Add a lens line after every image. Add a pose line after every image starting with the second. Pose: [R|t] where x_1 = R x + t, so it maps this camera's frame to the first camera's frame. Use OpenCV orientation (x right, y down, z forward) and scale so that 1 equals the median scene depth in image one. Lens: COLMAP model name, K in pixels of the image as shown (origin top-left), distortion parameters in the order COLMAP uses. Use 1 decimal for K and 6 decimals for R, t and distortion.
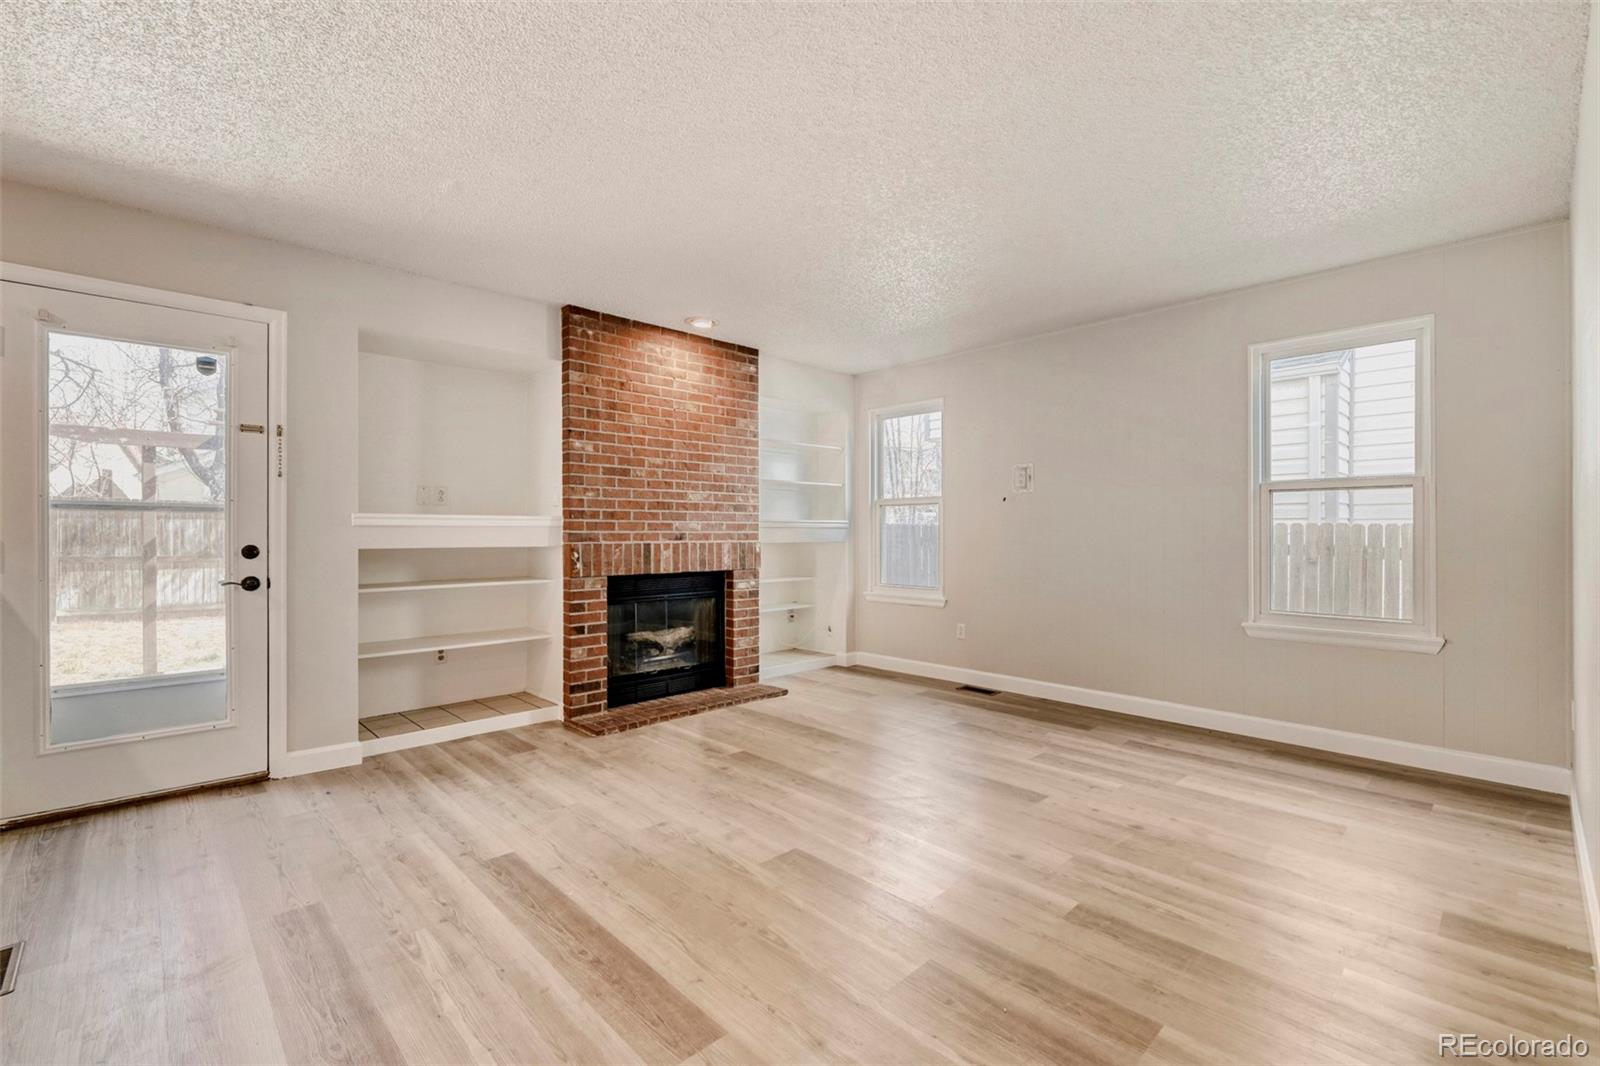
lens RADIAL K [[686.3, 0, 778.9], [0, 686.3, 532.5], [0, 0, 1]] dist [0.002257, -0.000031]
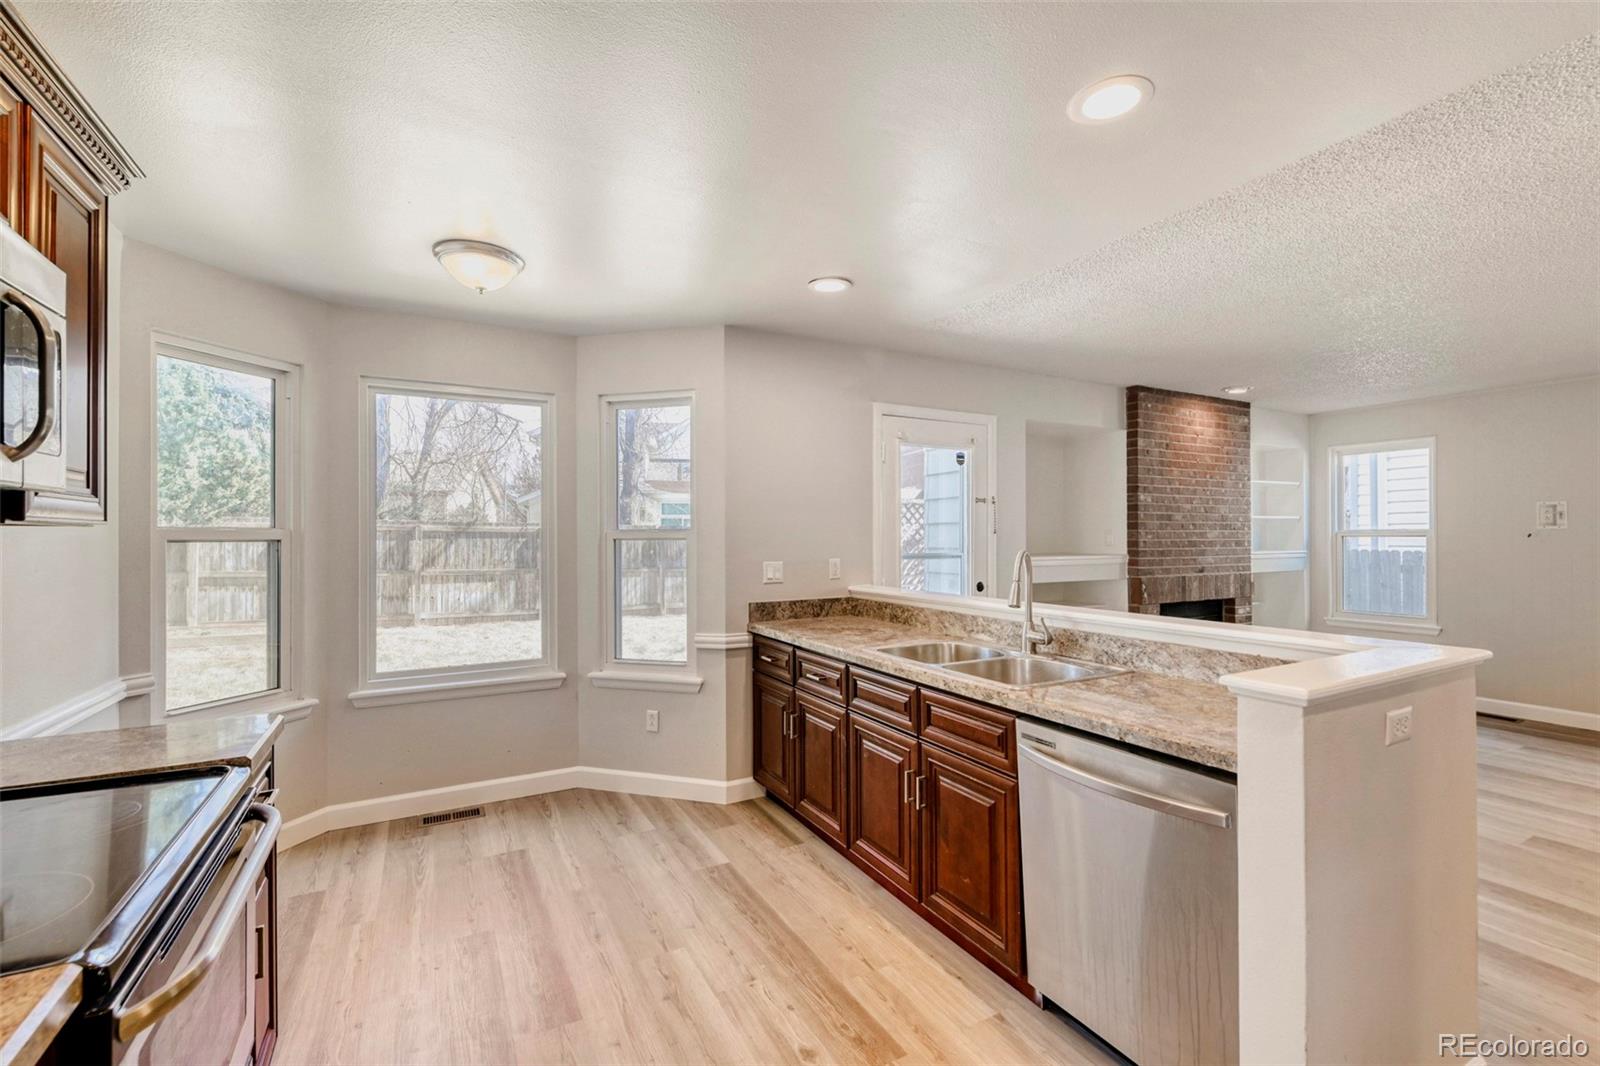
lens RADIAL K [[686.9, 0, 803.5], [0, 686.9, 530.7], [0, 0, 1]] dist [0.007481, -0.000563]
pose [[0.969389, -0.003837, -0.245500, -0.548284], [0.001320, 0.999945, -0.010415, -0.052398], [0.245526, 0.009772, 0.969341, -0.330698]]
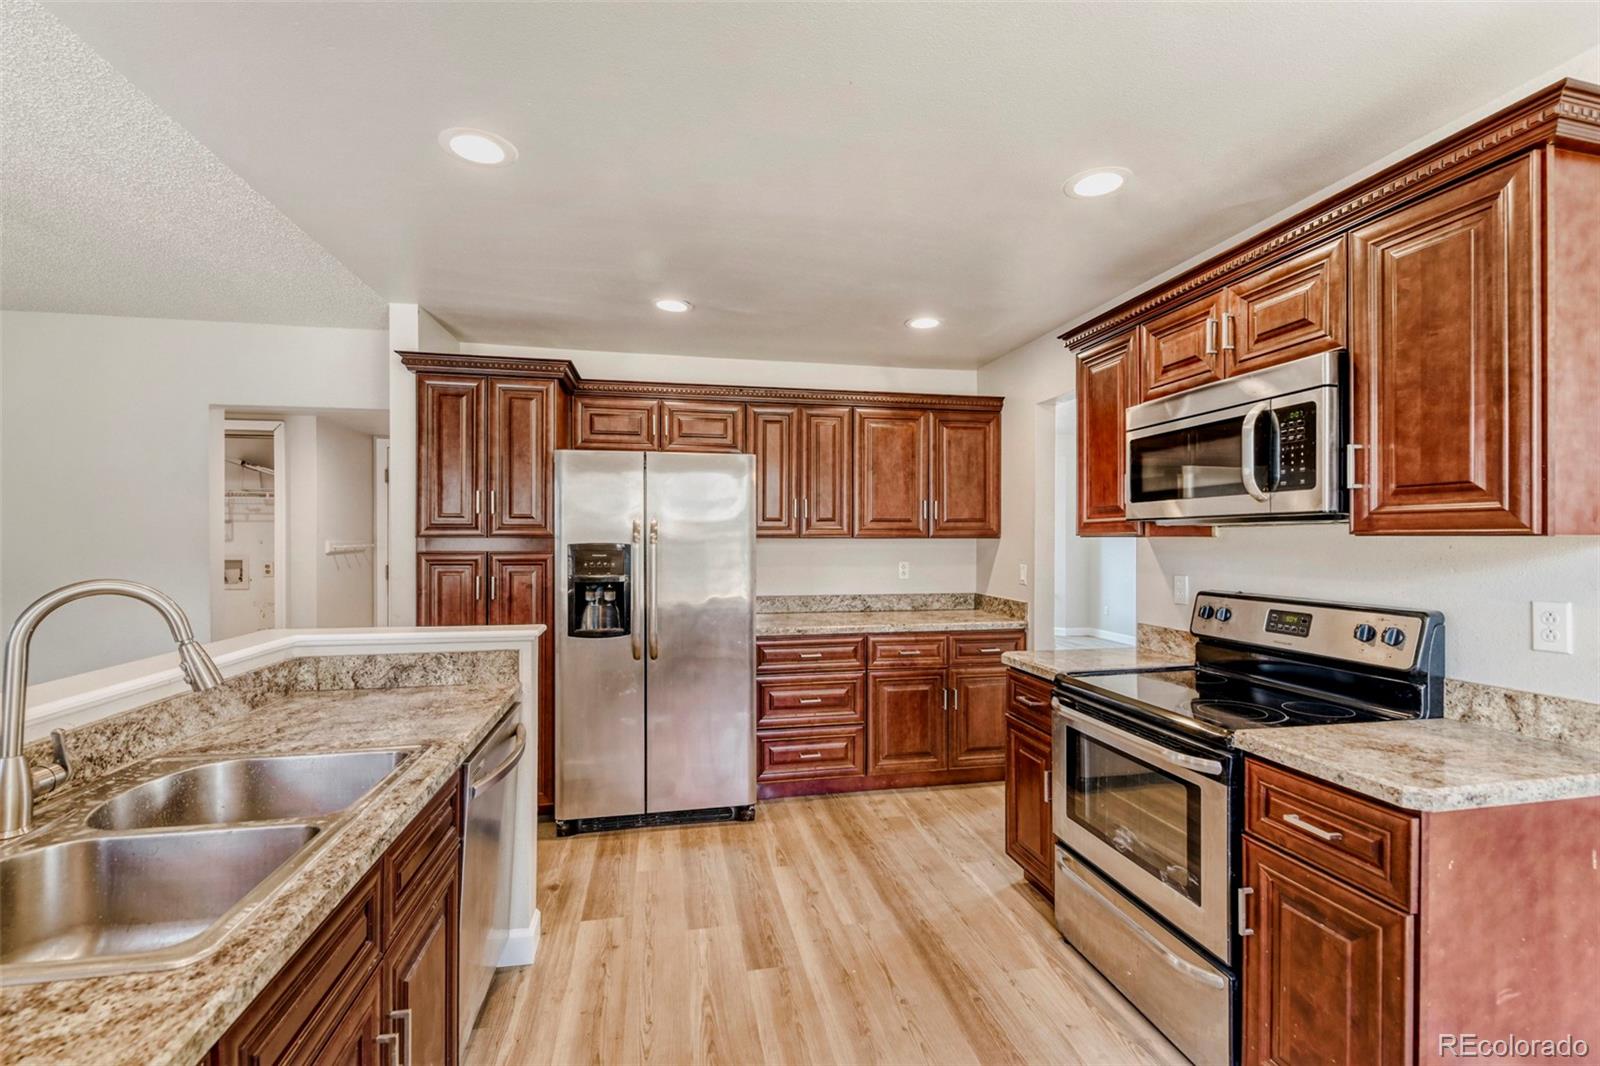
lens RADIAL K [[689.5, 0, 812.9], [0, 689.5, 535.2], [0, 0, 1]] dist [0.014478, -0.012522]
pose [[-0.857371, 0.000624, 0.514699, -0.865443], [-0.000145, 0.999999, -0.001455, -0.058317], [-0.514699, -0.001322, -0.857370, 0.332512]]
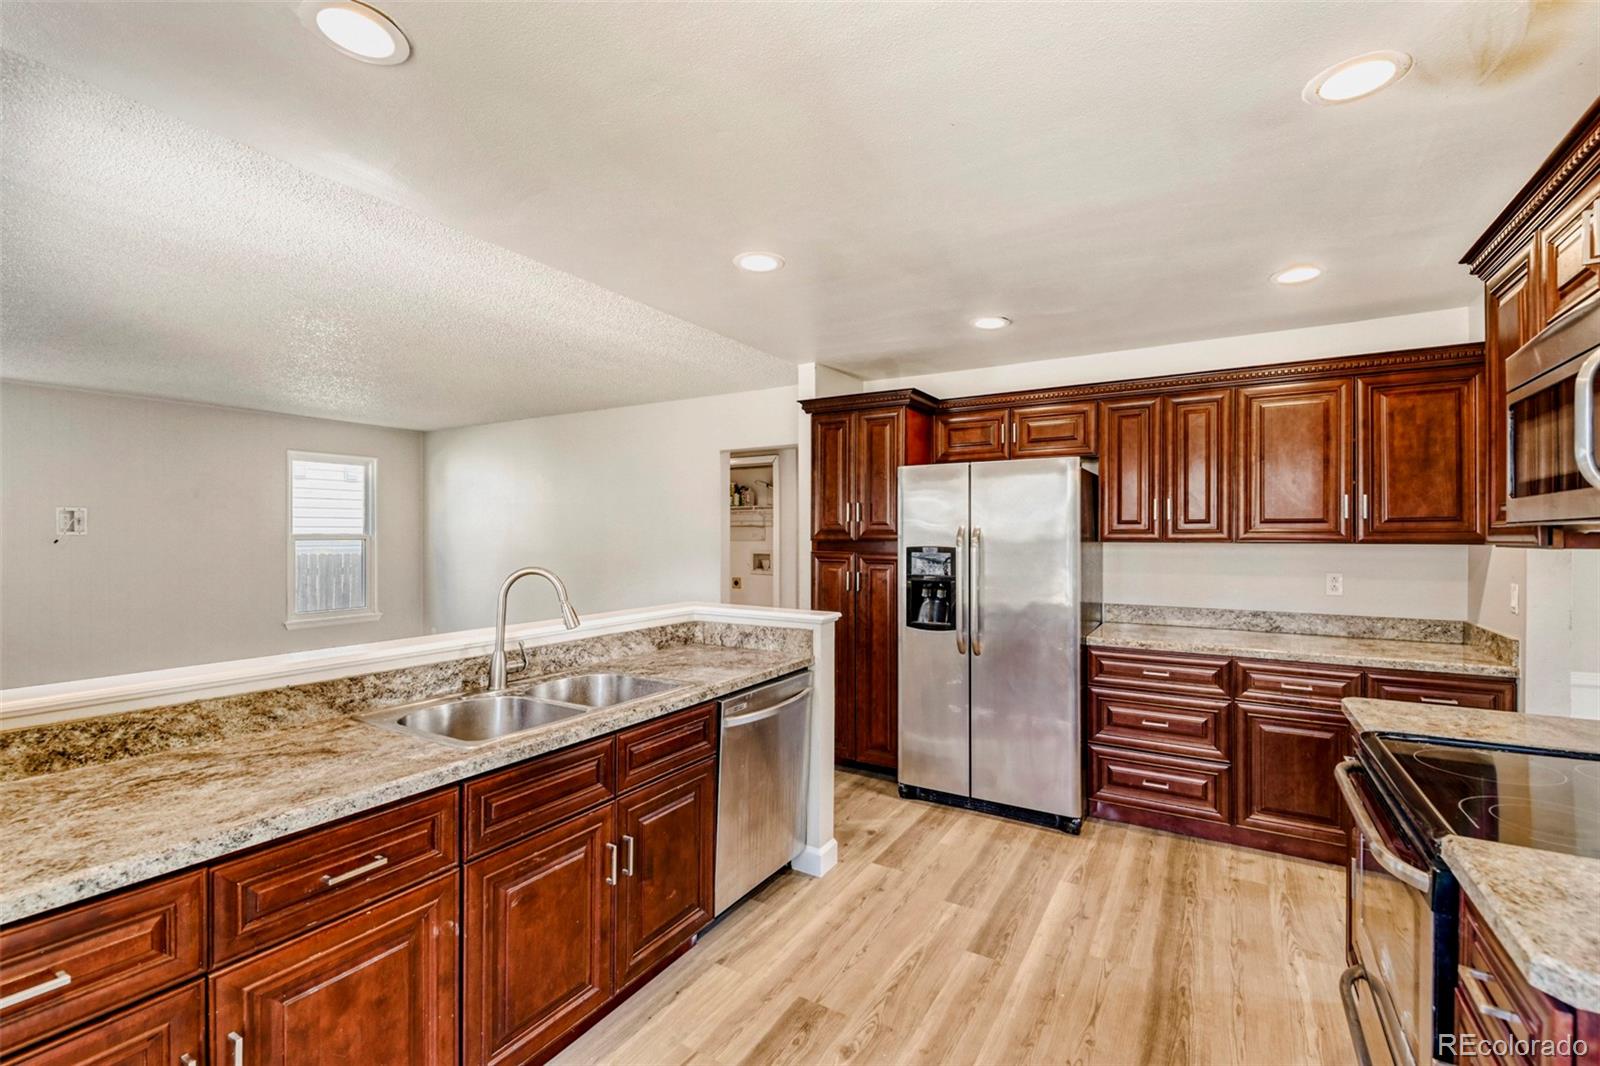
lens RADIAL K [[690.6, 0, 803.7], [0, 690.6, 530.0], [0, 0, 1]] dist [0.000675, -0.000542]
pose [[-0.279720, 0.005797, 0.960064, -1.040017], [0.000422, 0.999982, -0.005915, -0.065664], [-0.960082, -0.001249, -0.279718, 0.202774]]
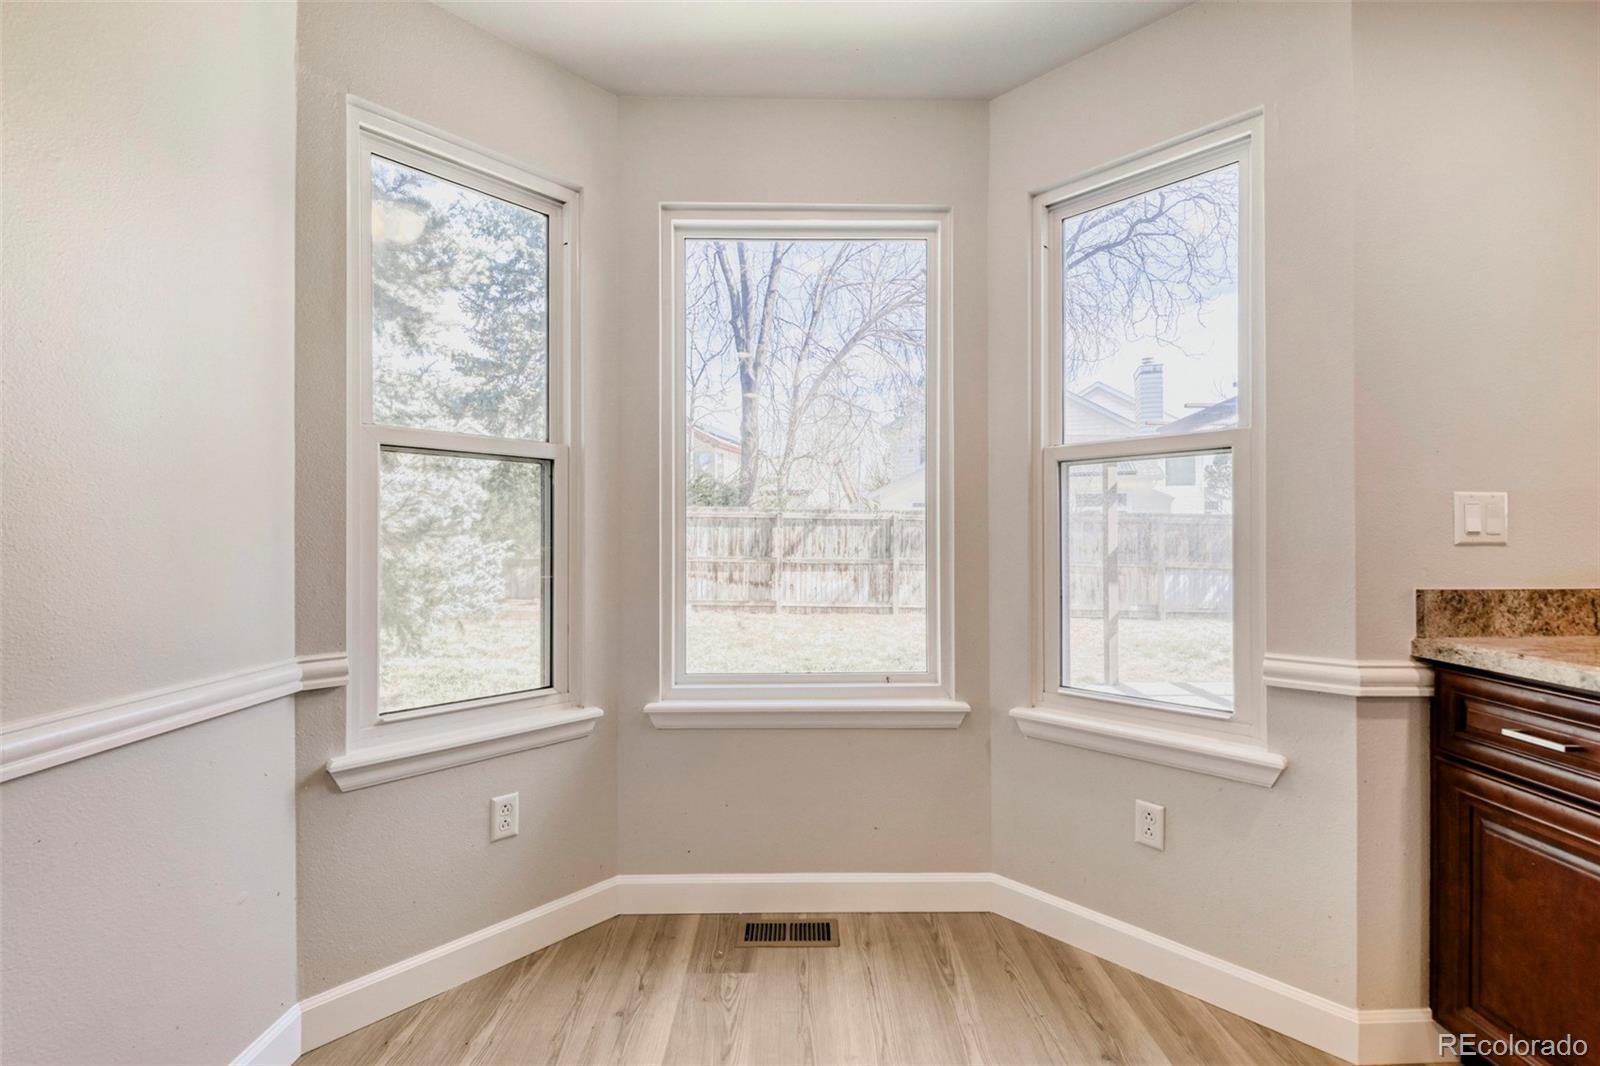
lens RADIAL K [[670.6, 0, 808.4], [0, 670.6, 538.7], [0, 0, 1]] dist [0.000505, -0.000536]
pose [[0.745644, 0.000645, -0.666345, -0.796513], [-0.003675, 0.999988, -0.003145, -0.001972], [0.666335, 0.004794, 0.745637, -0.022693]]
